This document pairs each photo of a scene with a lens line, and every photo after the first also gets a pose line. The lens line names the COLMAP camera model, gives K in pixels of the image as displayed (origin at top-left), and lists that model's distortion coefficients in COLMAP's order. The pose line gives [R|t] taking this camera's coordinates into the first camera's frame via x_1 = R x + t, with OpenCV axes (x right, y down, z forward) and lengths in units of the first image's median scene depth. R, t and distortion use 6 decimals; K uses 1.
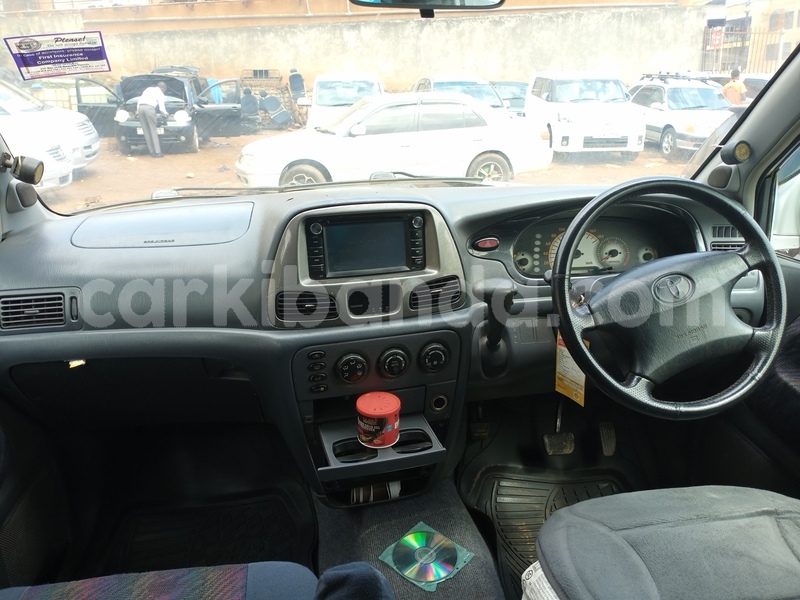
lens RADIAL K [[635.7, 0, 400.0], [0, 635.7, 300.0], [0, 0, 1]] dist [0.096125, -0.184615]
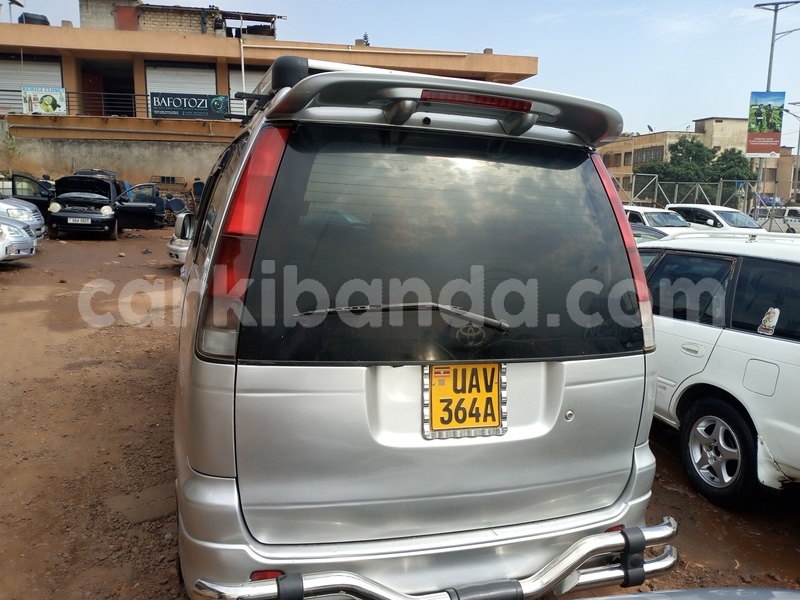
lens RADIAL K [[635.7, 0, 400.0], [0, 635.7, 300.0], [0, 0, 1]] dist [0.096125, -0.184615]
pose [[0.982576, 0.029604, 0.183488, -0.009351], [0.001220, 0.986184, -0.165648, 0.060339], [-0.185857, 0.162986, 0.968965, -0.183839]]
